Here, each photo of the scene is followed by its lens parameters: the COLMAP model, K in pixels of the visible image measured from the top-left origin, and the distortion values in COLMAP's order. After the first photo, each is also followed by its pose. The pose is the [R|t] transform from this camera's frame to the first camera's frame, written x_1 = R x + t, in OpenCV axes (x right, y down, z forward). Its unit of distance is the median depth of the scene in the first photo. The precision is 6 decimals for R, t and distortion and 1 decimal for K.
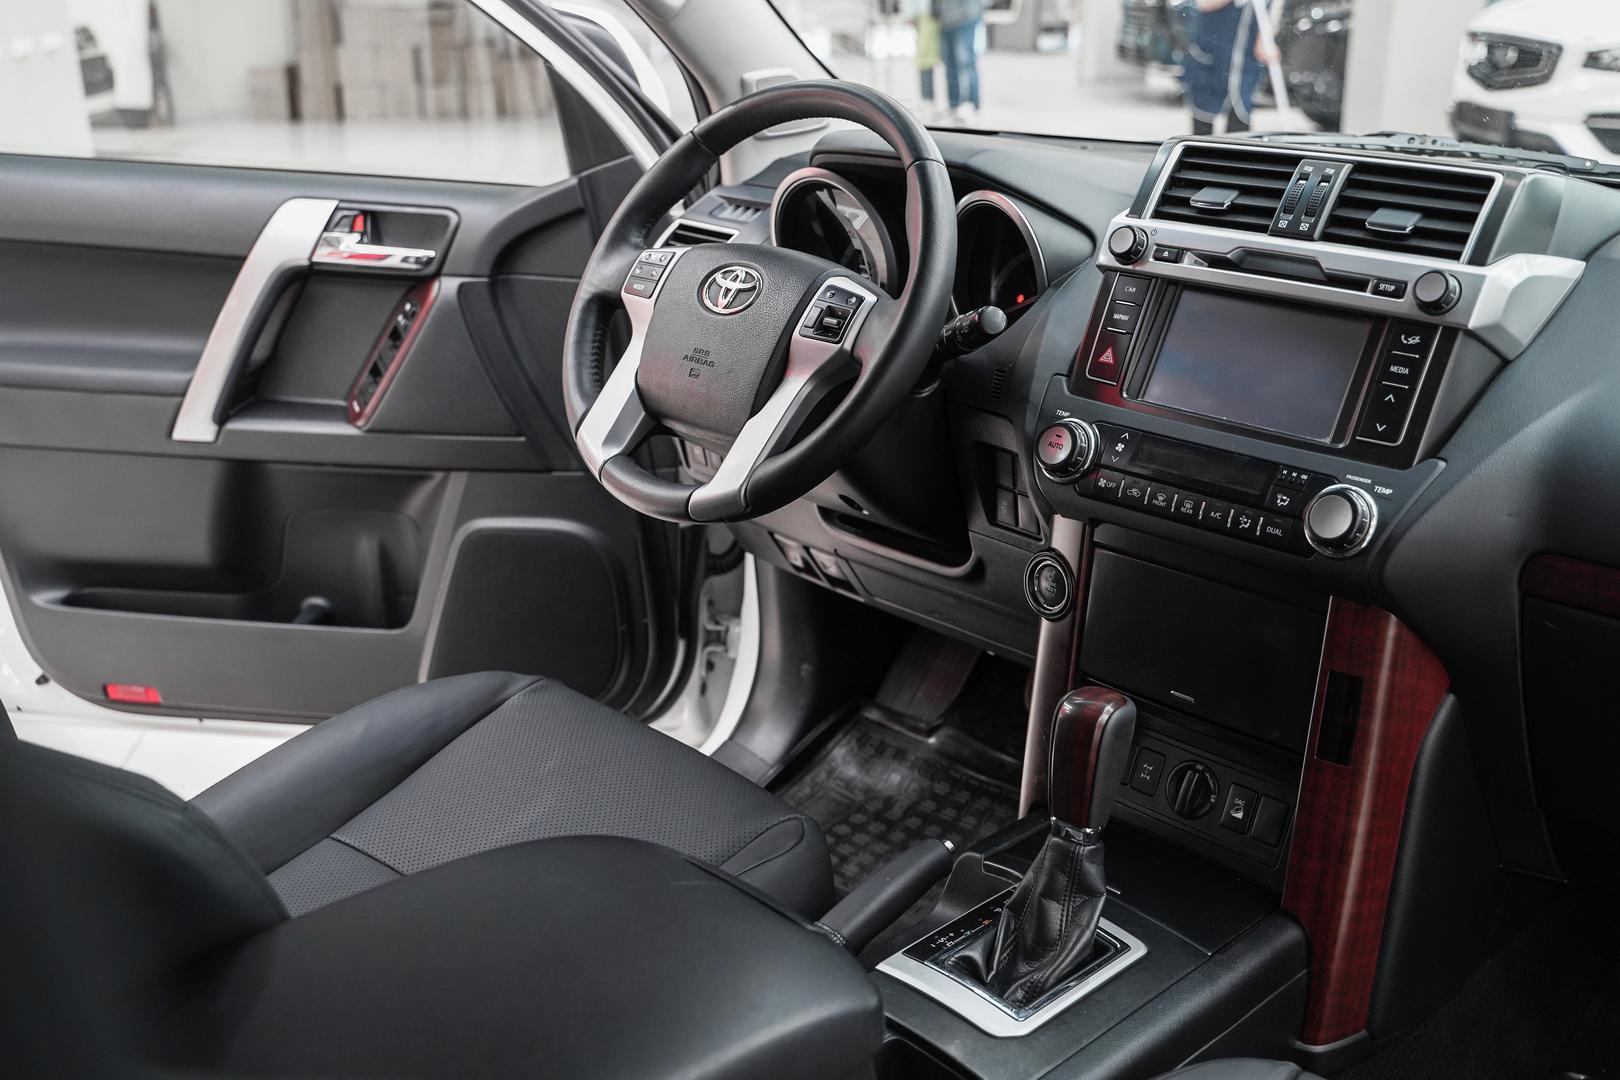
lens RADIAL K [[1670.9, 0, 810.0], [0, 1670.9, 540.0], [0, 0, 1]] dist [-0.008091, 0.012961]
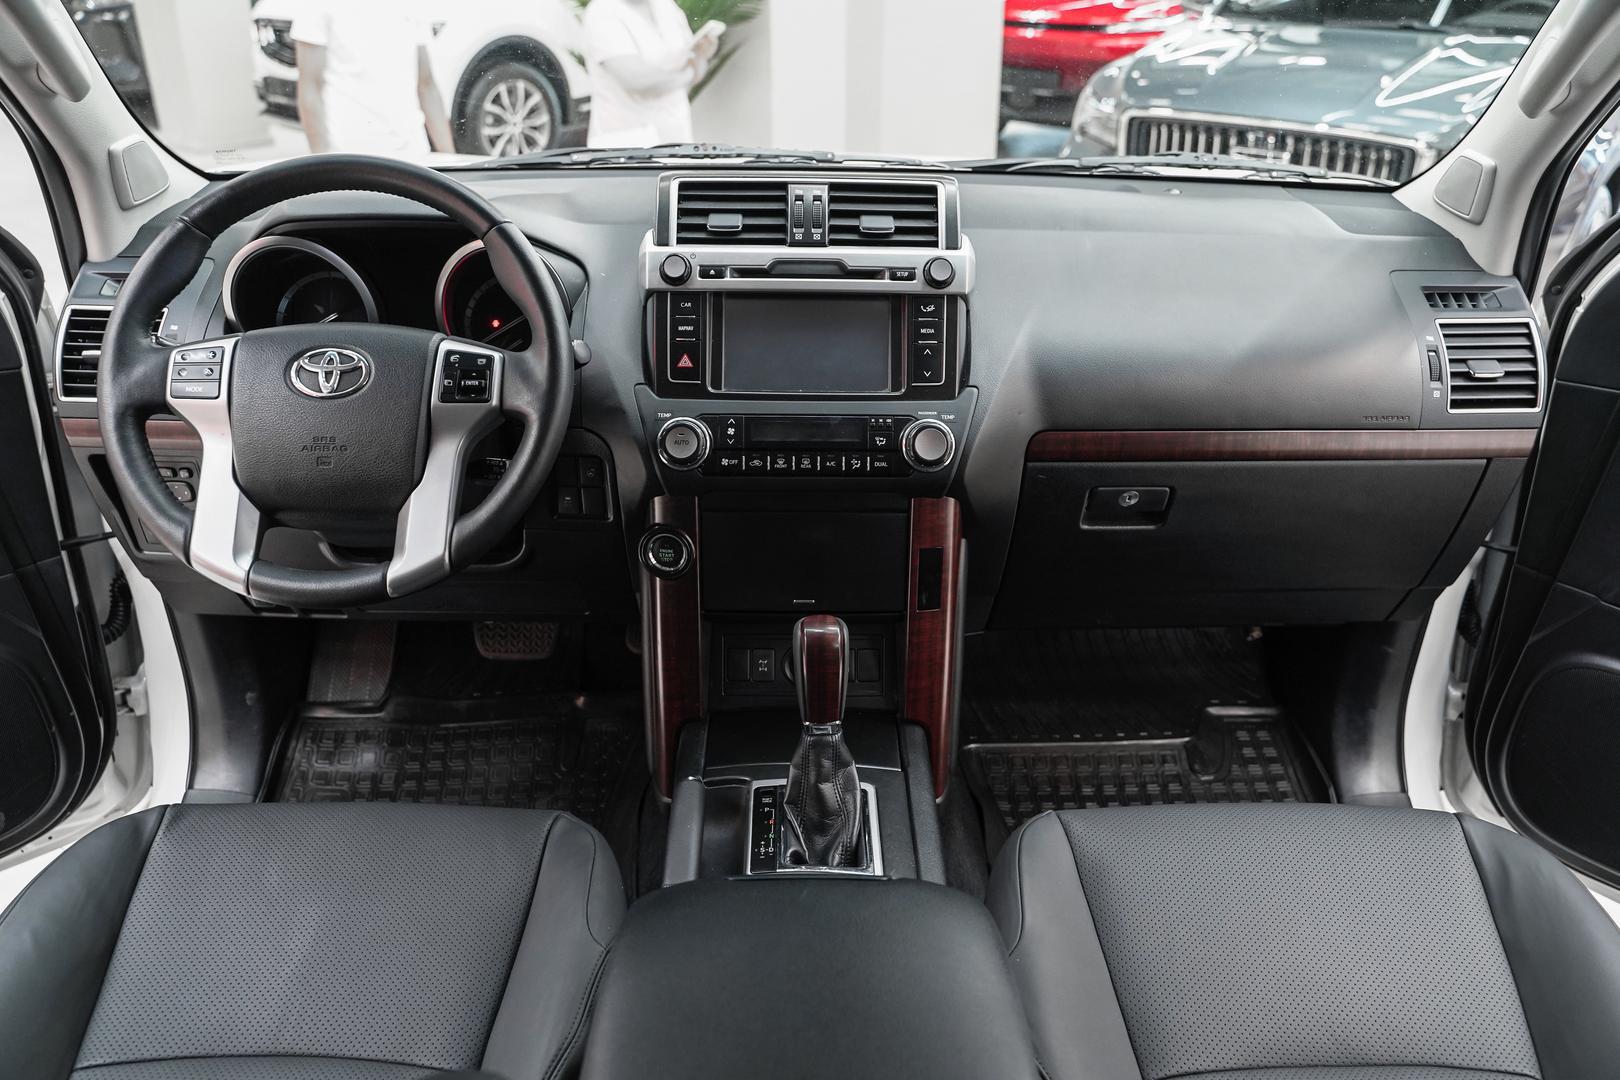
lens RADIAL K [[1287.1, 0, 810.0], [0, 1287.1, 540.0], [0, 0, 1]] dist [-0.001232, -0.002804]
pose [[0.687435, -0.301157, 0.660861, -0.411233], [0.234814, 0.953261, 0.190149, -0.138301], [-0.687237, 0.024464, 0.726021, 0.239735]]
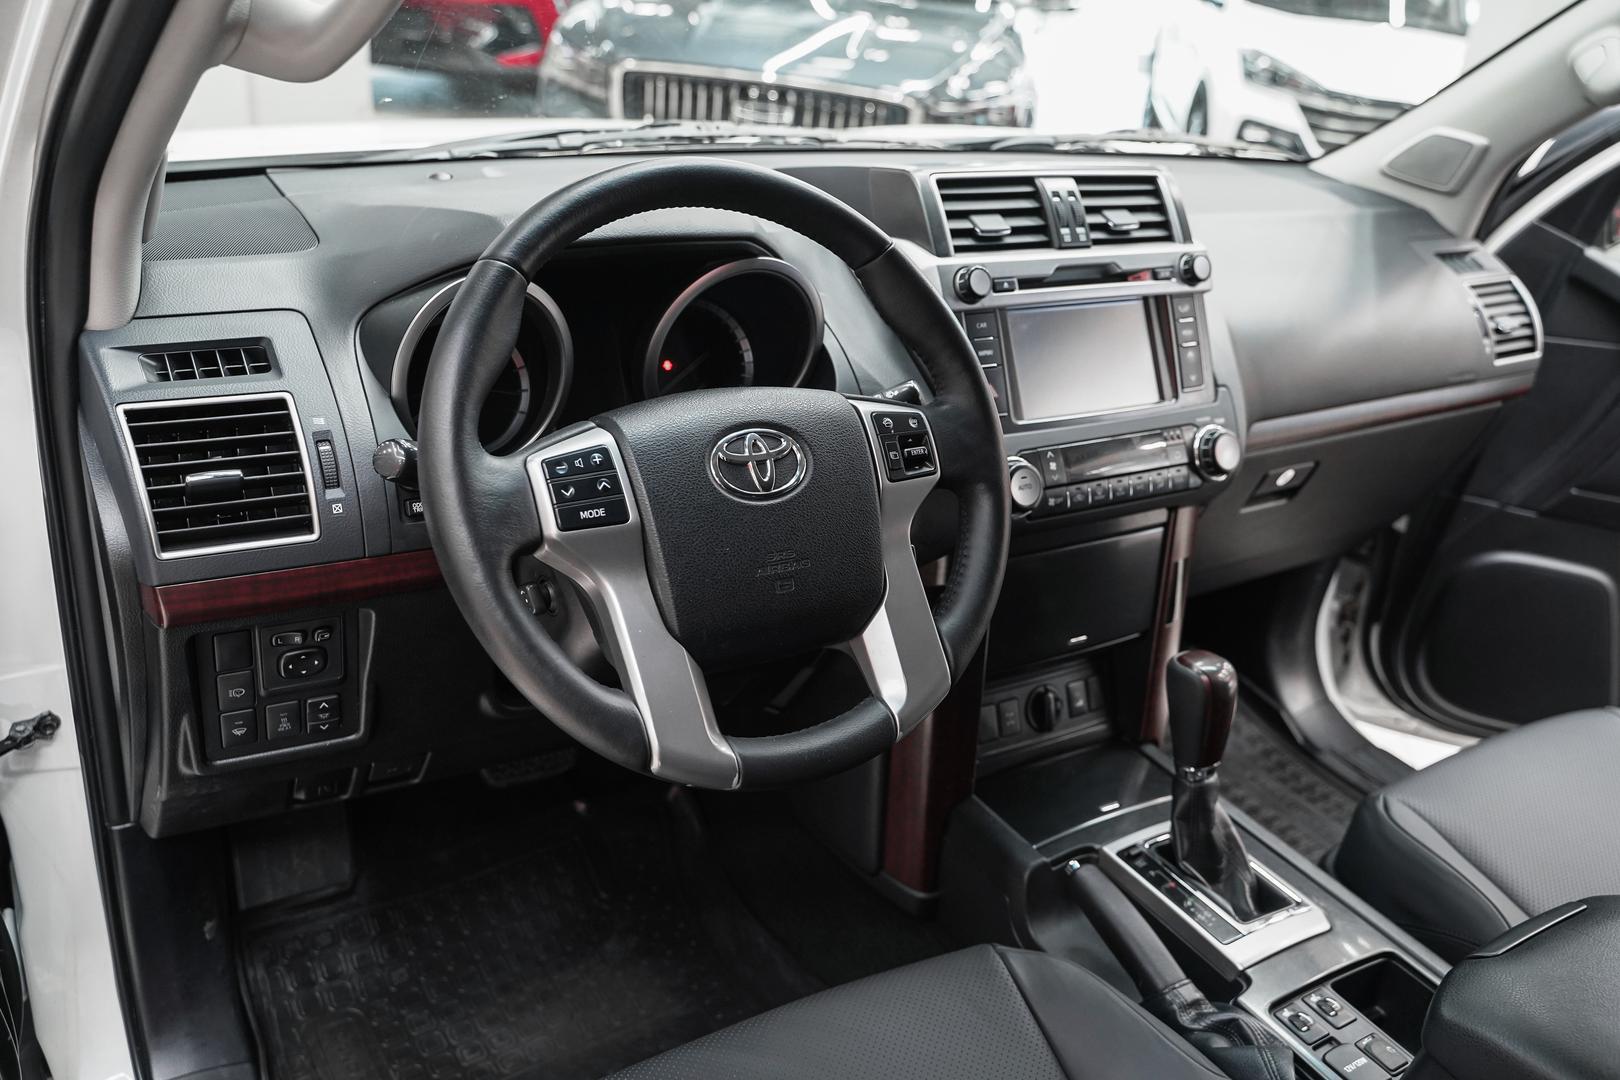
lens RADIAL K [[1322.2, 0, 810.0], [0, 1322.2, 540.0], [0, 0, 1]] dist [-0.012528, 0.008742]
pose [[0.223368, -0.400519, 0.888646, -0.601803], [0.246555, 0.905249, 0.346029, -0.329166], [-0.943036, 0.141808, 0.300953, 0.837820]]
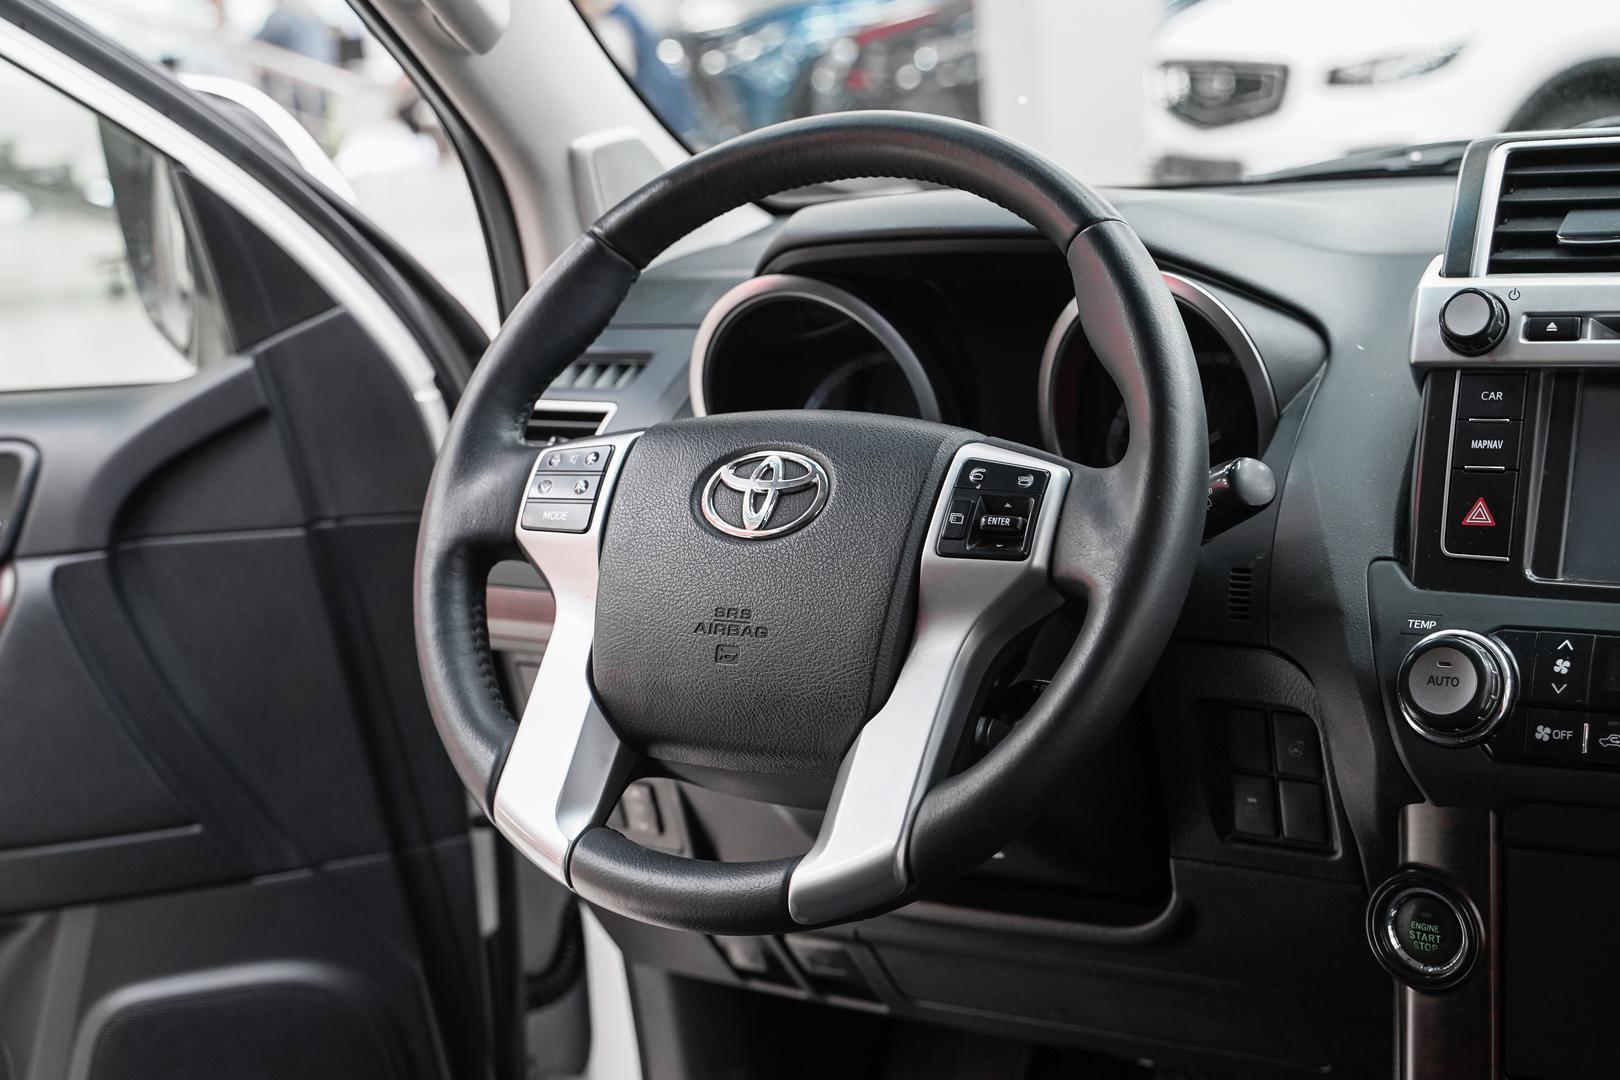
lens RADIAL K [[2446.7, 0, 806.8], [0, 2446.7, 499.5], [0, 0, 1]] dist [0.000659, 0.015681]
pose [[0.960627, -0.133683, 0.243567, -0.238378], [0.167989, 0.977713, -0.125927, -0.046188], [-0.221304, 0.161885, 0.961674, 0.233578]]
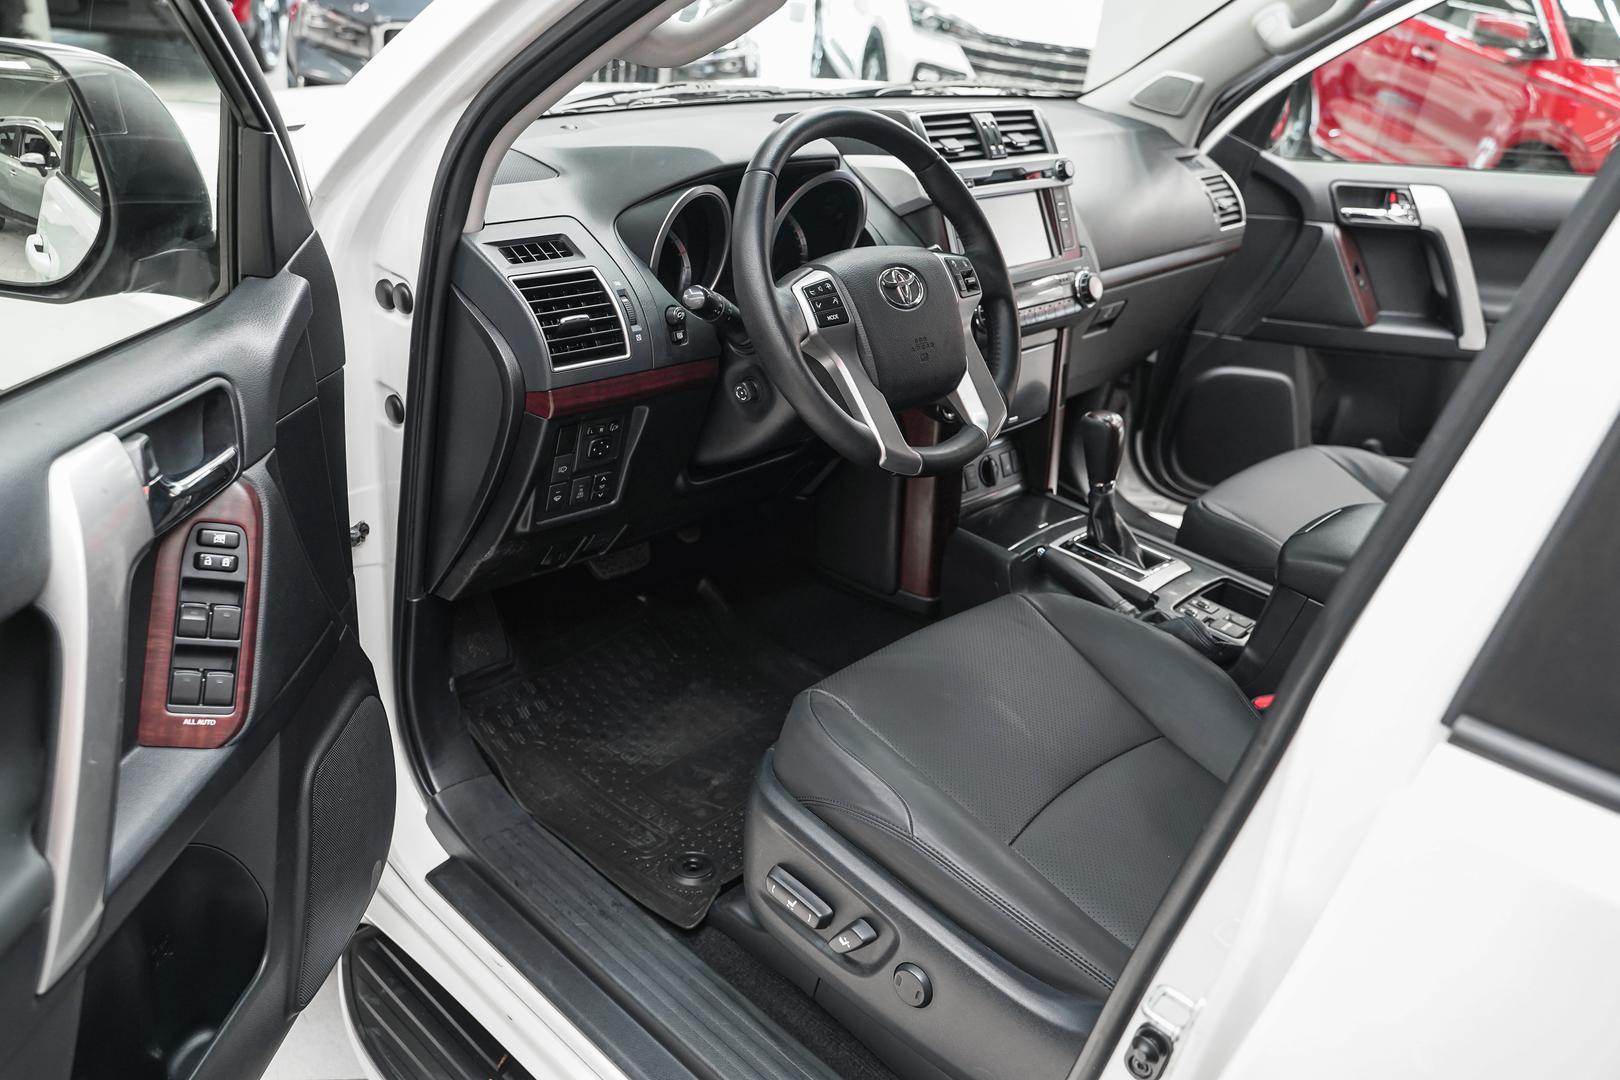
lens RADIAL K [[1286.5, 0, 810.0], [0, 1286.5, 540.0], [0, 0, 1]] dist [-0.007496, -0.002469]
pose [[-0.038171, -0.449949, 0.892238, -1.030053], [0.247067, 0.860917, 0.444724, -0.449743], [-0.968246, 0.237419, 0.078306, 1.075536]]
